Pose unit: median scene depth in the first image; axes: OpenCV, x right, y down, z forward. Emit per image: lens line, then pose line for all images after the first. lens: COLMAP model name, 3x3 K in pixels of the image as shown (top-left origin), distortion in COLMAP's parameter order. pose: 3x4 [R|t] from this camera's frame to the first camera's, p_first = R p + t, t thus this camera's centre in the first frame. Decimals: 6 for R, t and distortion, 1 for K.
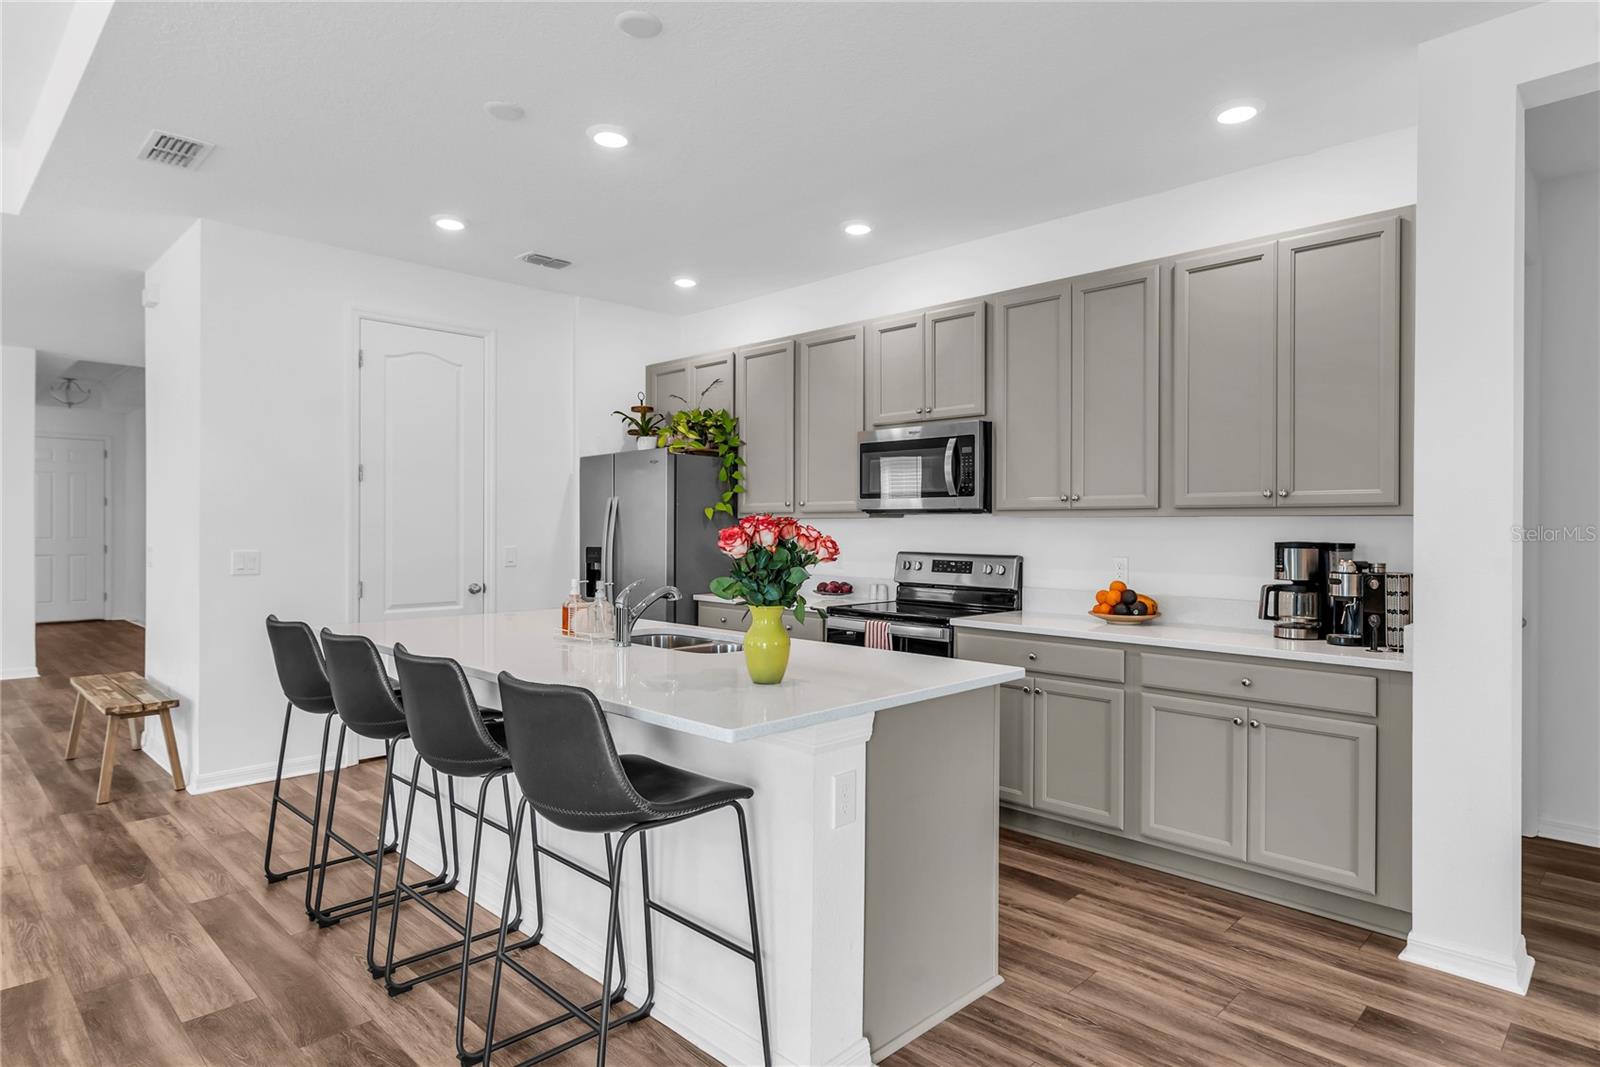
lens RADIAL K [[897.7, 0, 804.1], [0, 897.7, 527.2], [0, 0, 1]] dist [0.003725, 0.000149]
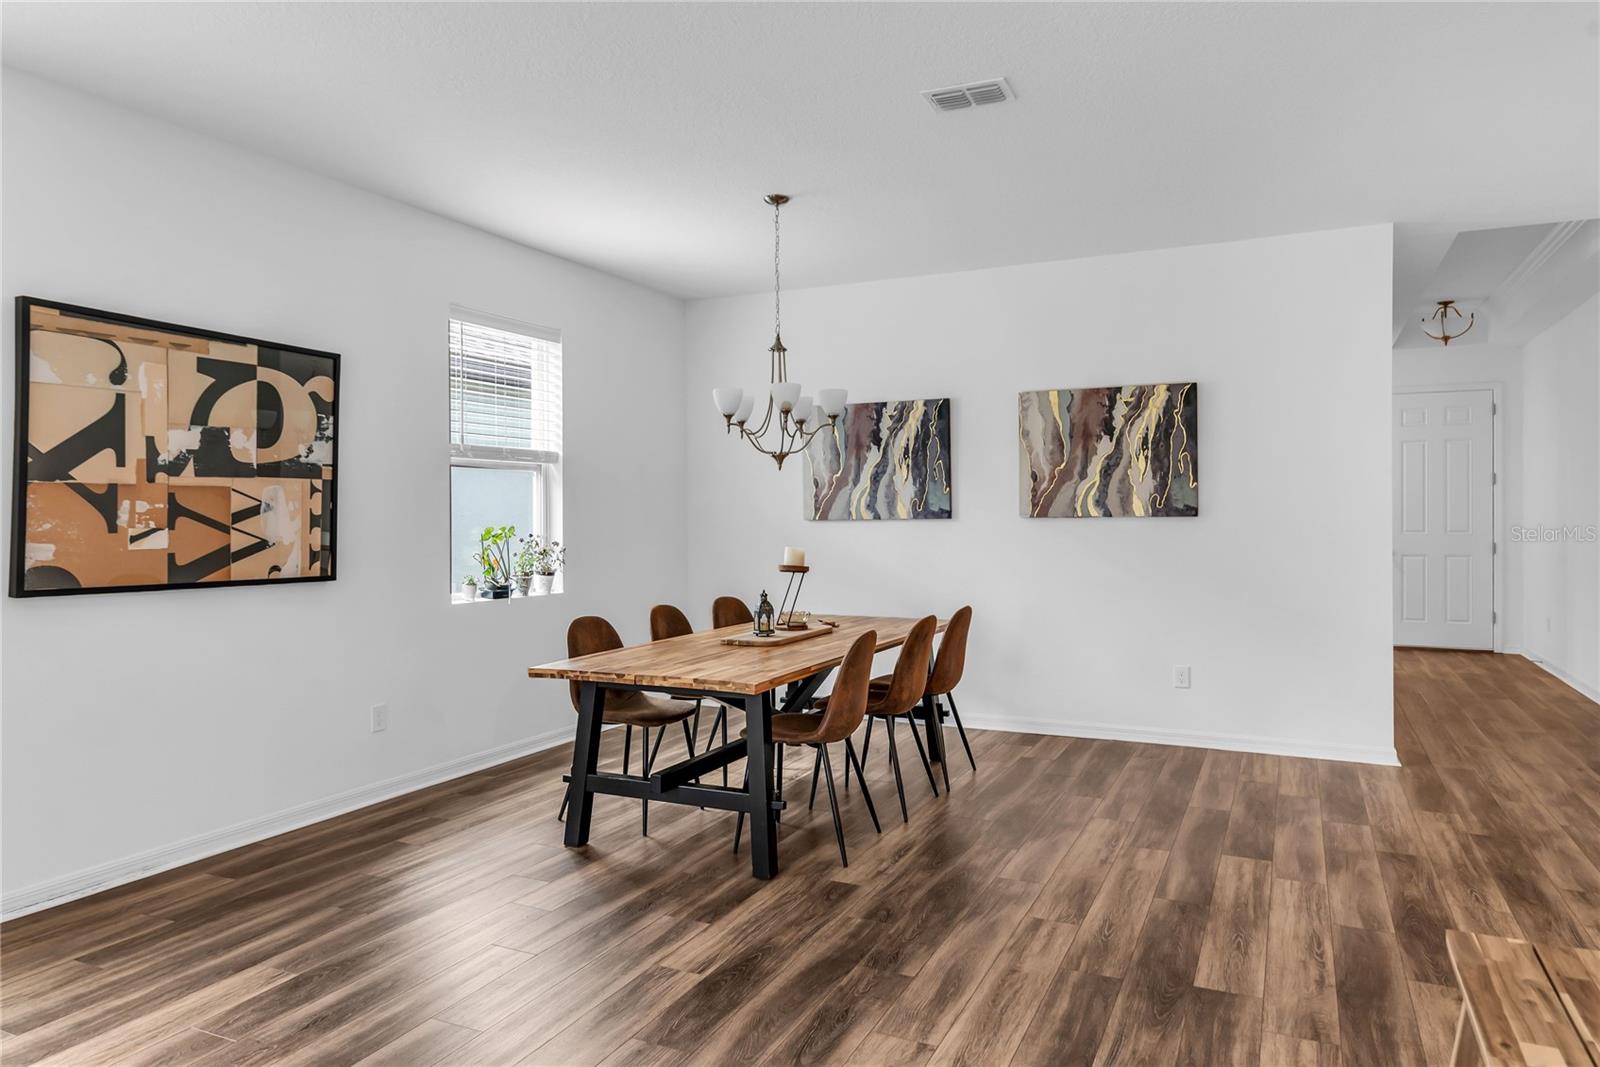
lens RADIAL K [[1016.1, 0, 801.7], [0, 1016.1, 519.3], [0, 0, 1]] dist [0.005423, -0.000462]
pose [[0.315895, 0.001439, -0.948793, -0.607583], [0.003394, 0.999991, 0.002647, -0.004084], [0.948788, -0.004056, 0.315887, 0.747374]]
